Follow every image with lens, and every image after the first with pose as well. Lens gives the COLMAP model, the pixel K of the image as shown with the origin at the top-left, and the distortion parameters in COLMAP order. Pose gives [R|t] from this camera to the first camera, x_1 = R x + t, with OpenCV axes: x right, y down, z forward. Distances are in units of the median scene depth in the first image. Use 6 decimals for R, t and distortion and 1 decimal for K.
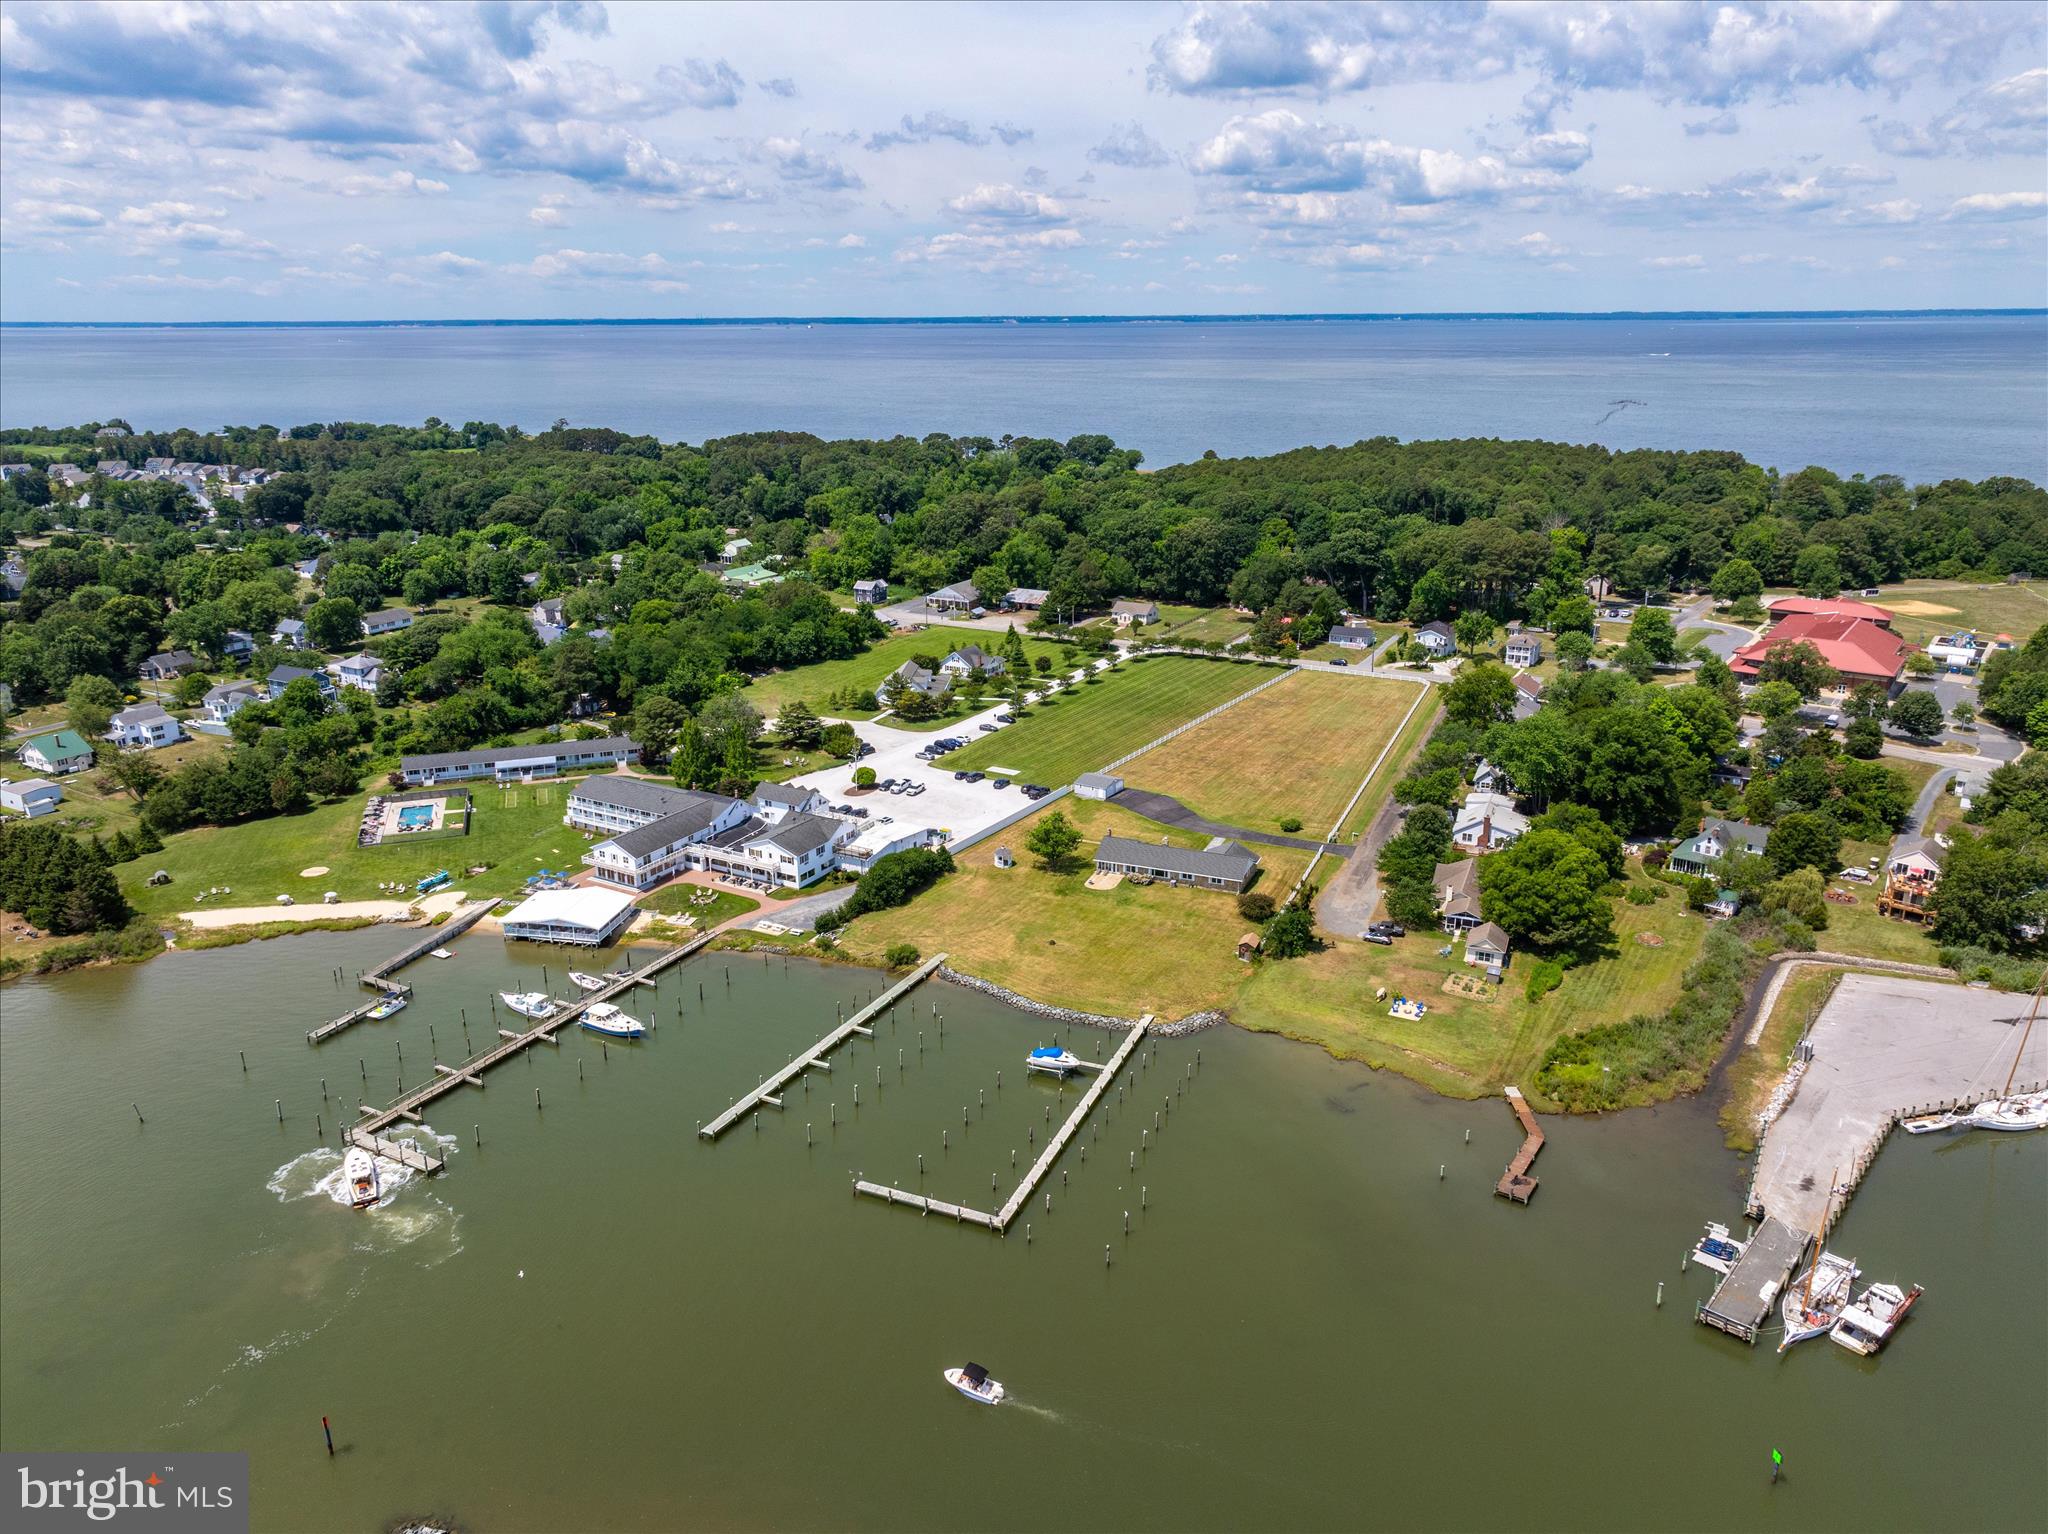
lens RADIAL K [[1427.3, 0, 1034.9], [0, 1427.3, 811.1], [0, 0, 1]] dist [-0.012195, 0.015673]
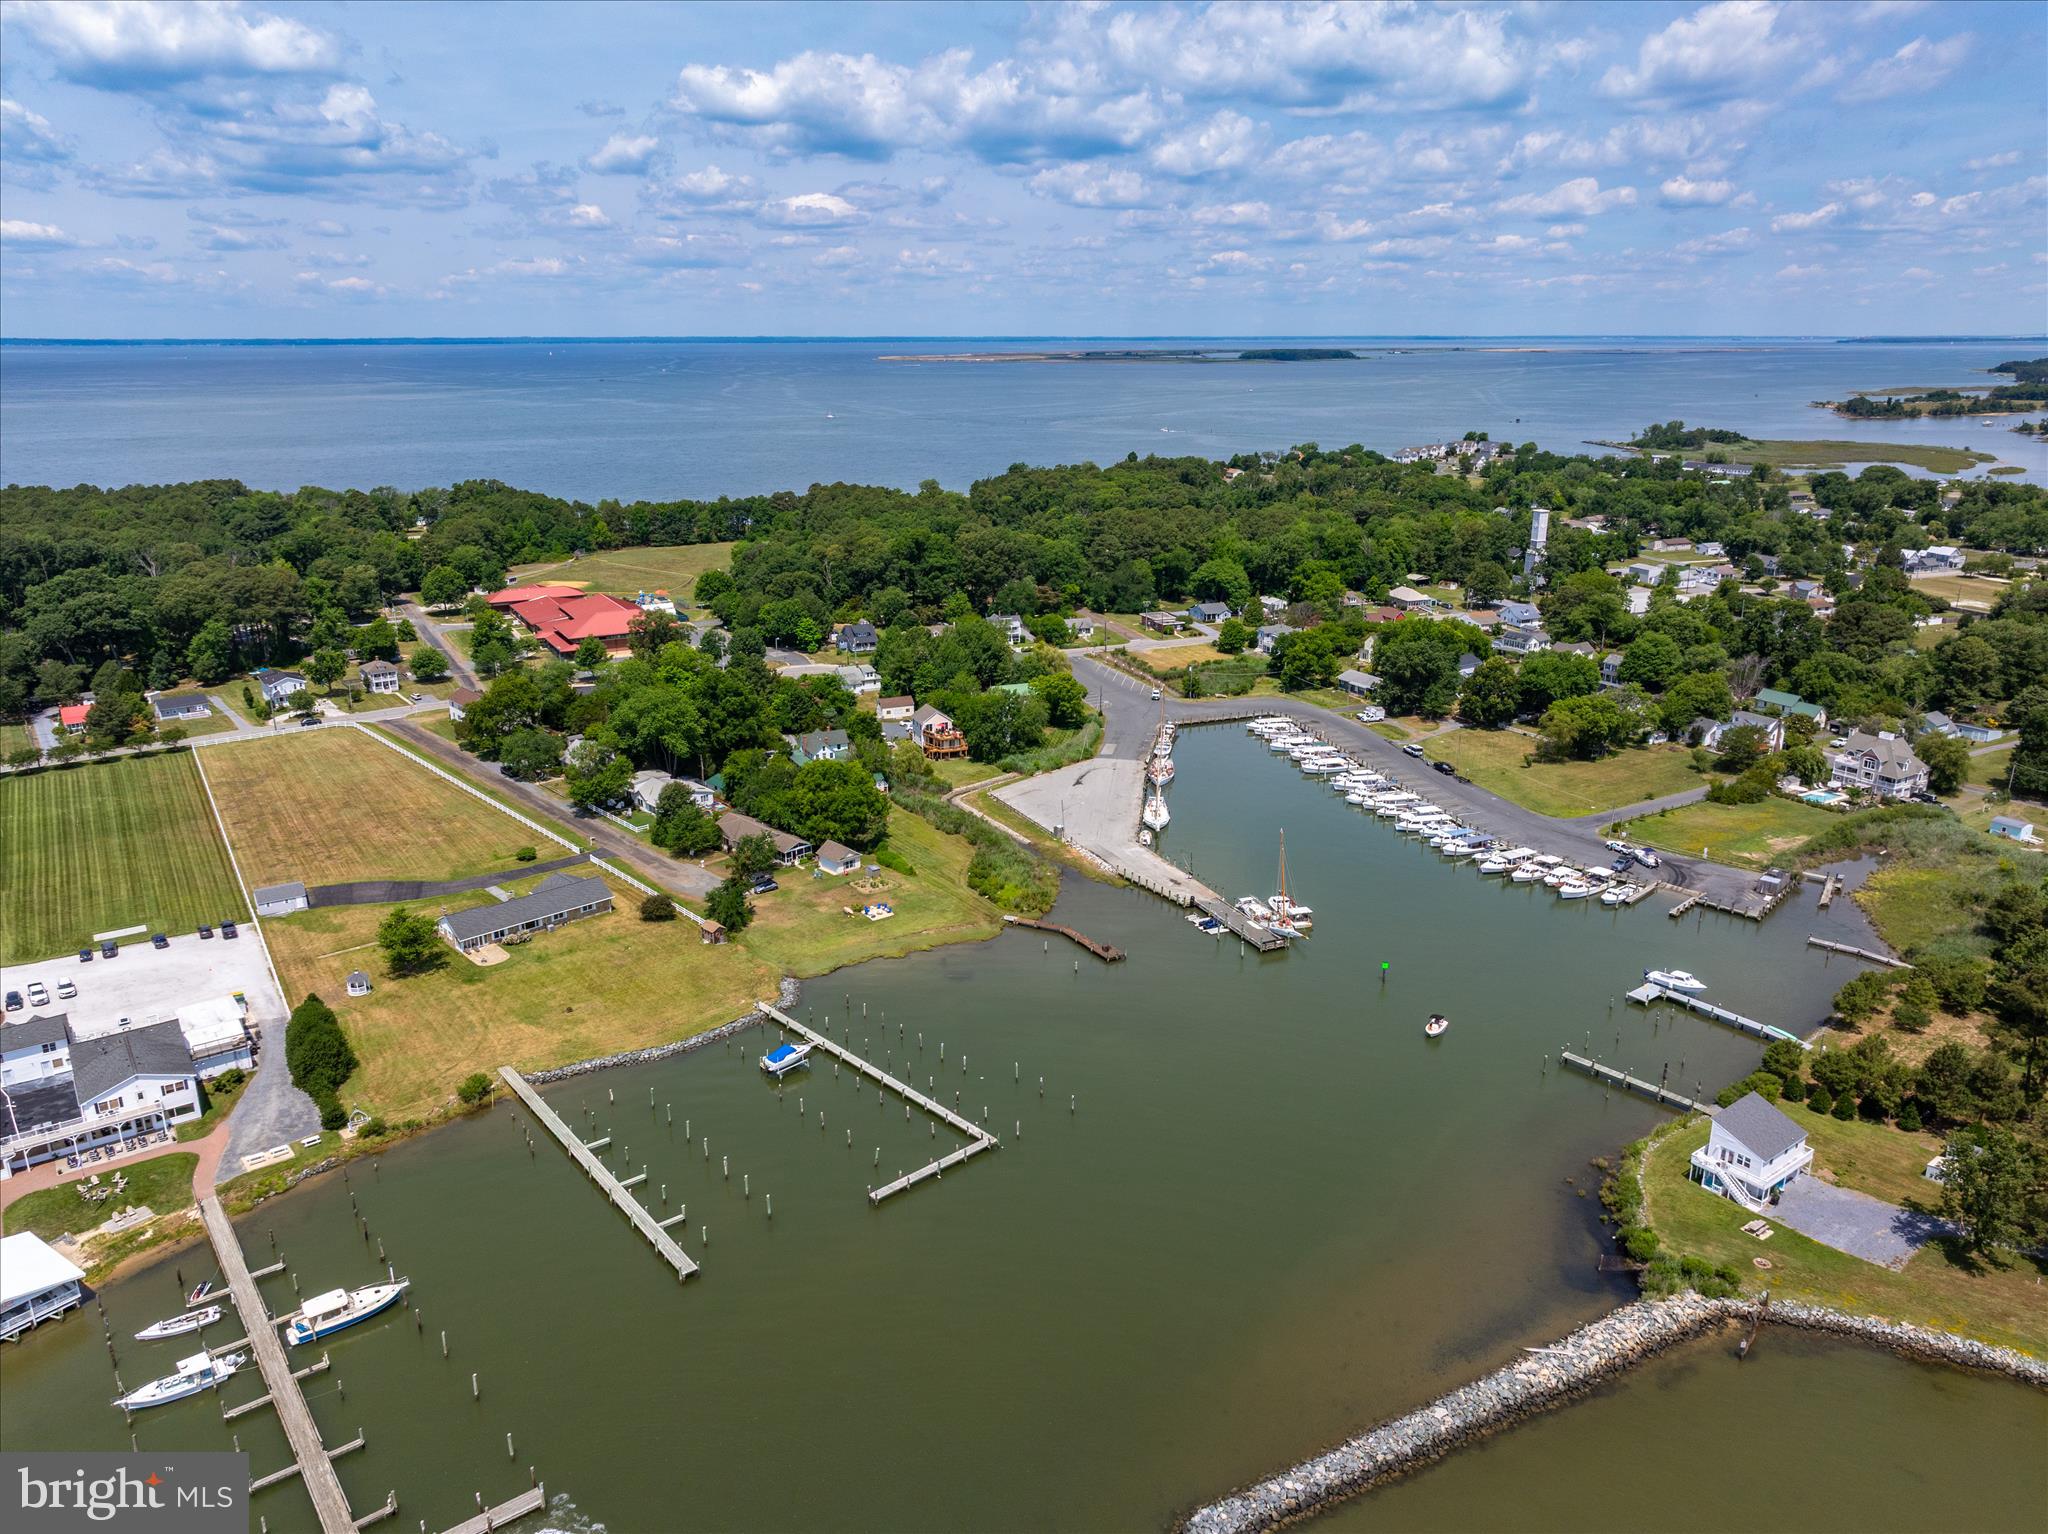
lens RADIAL K [[1427.3, 0, 1037.8], [0, 1427.3, 753.5], [0, 0, 1]] dist [-0.012195, 0.015673]
pose [[0.398232, -0.253515, 0.881556, -0.493894], [0.301141, 0.943916, 0.135411, -0.076733], [-0.866444, 0.211547, 0.452241, 0.205623]]
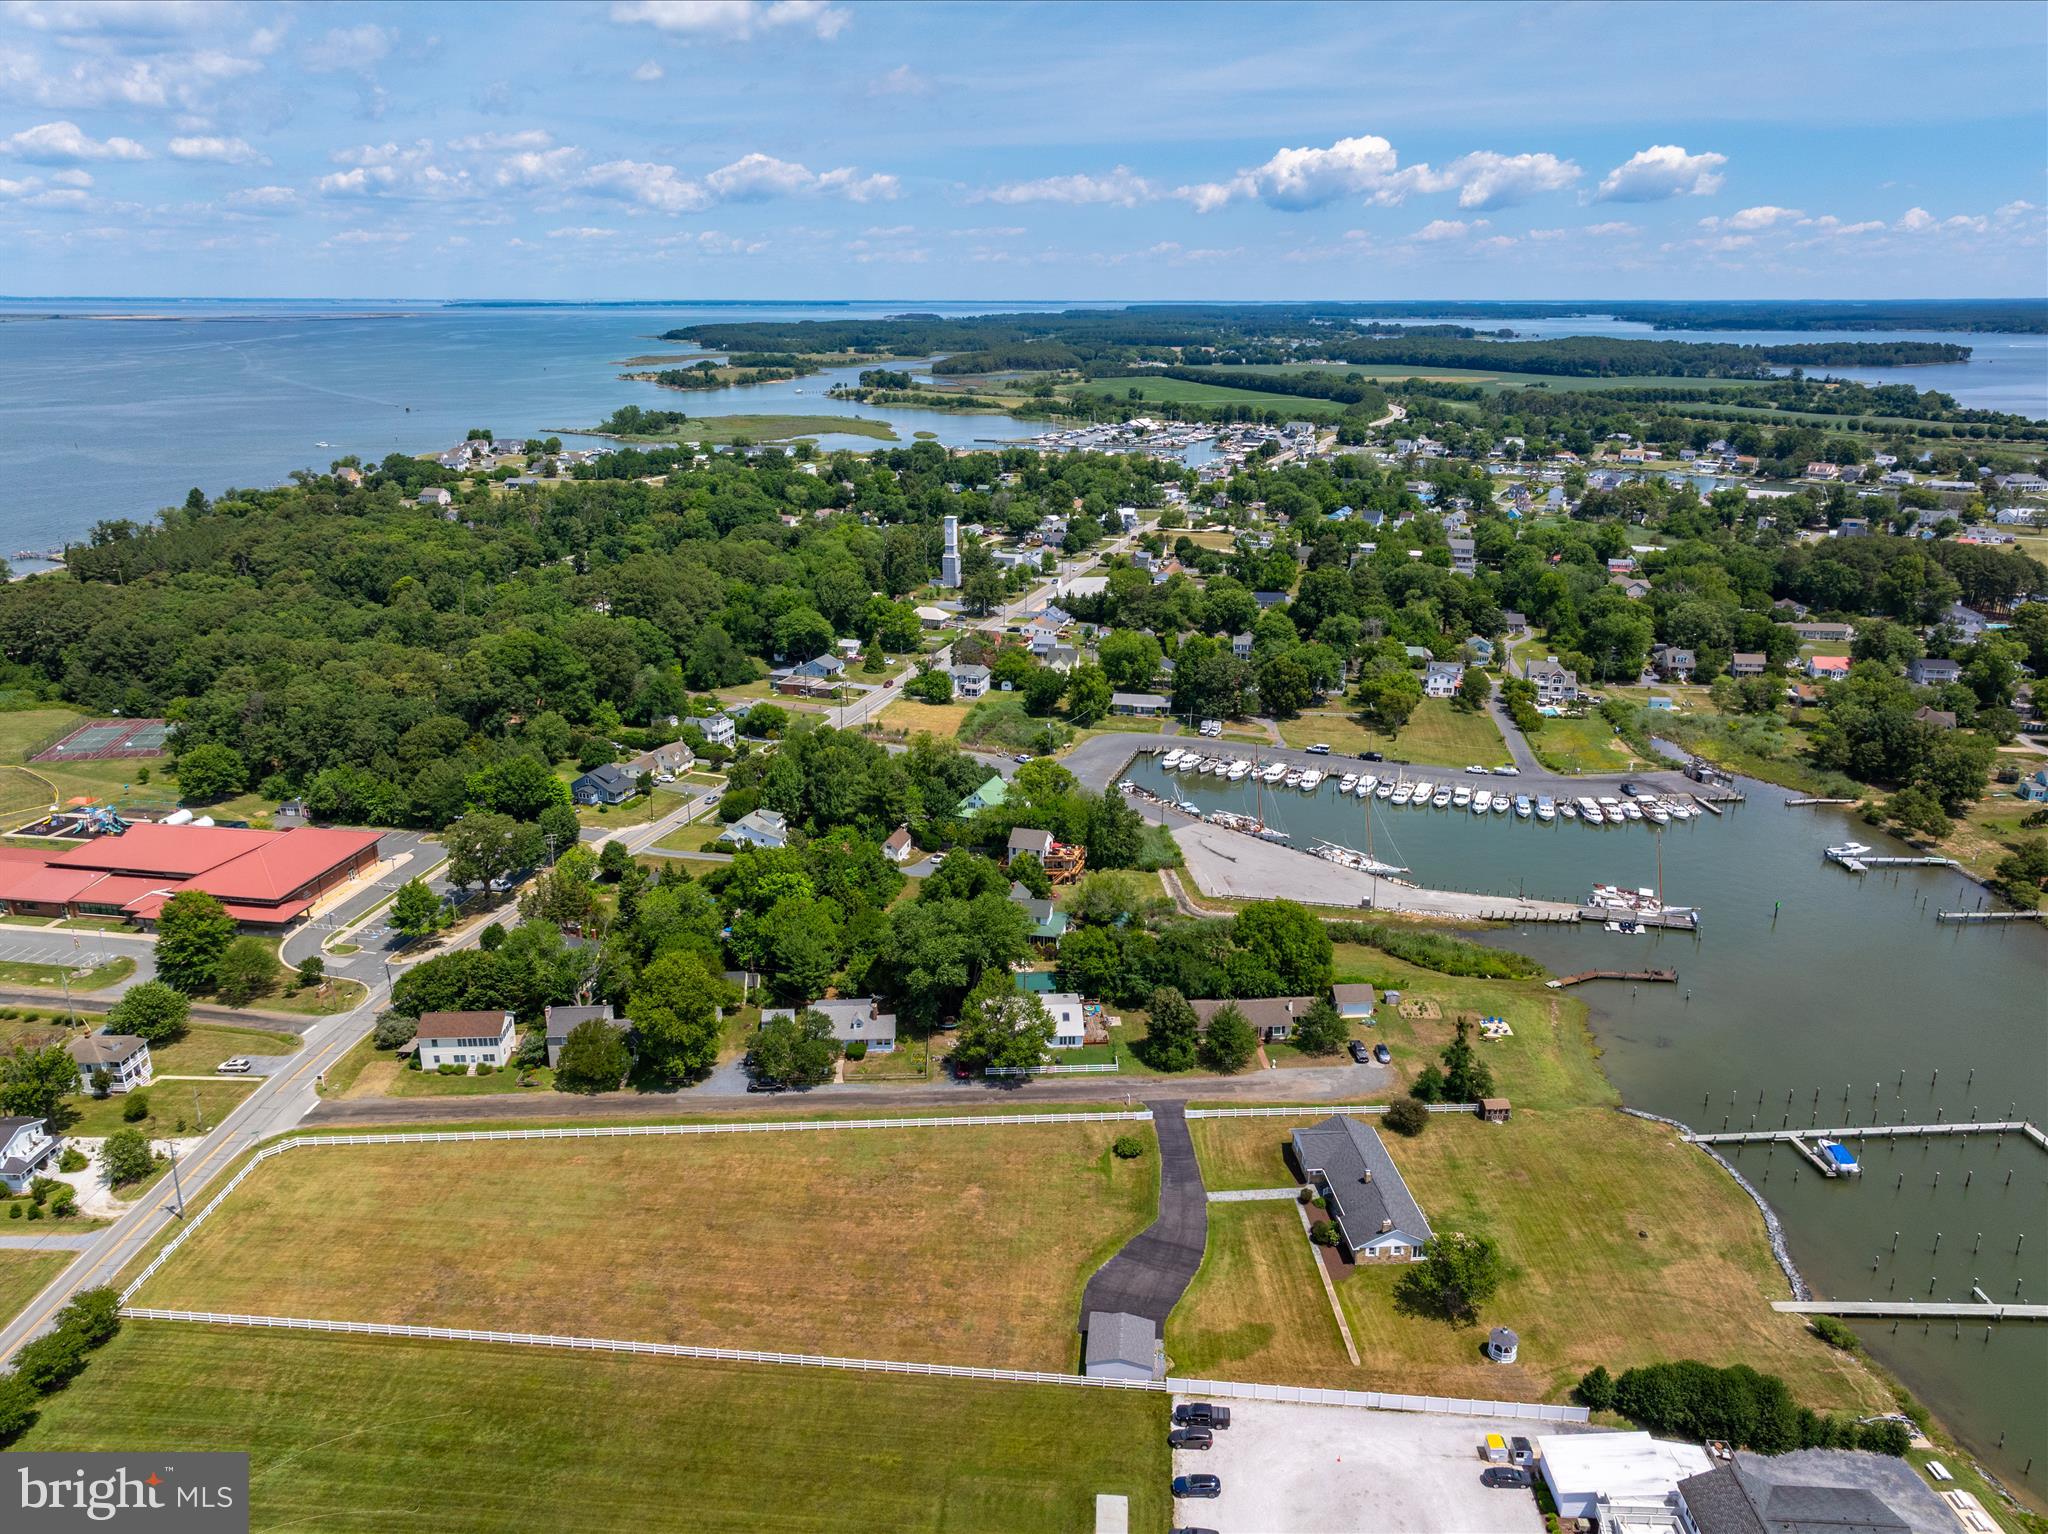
lens RADIAL K [[1427.3, 0, 1033.5], [0, 1427.3, 776.8], [0, 0, 1]] dist [-0.012195, 0.015673]
pose [[-0.461675, -0.278038, 0.842349, -0.341004], [0.292182, 0.848950, 0.440356, -0.455726], [-0.837548, 0.449420, -0.310701, 1.087095]]
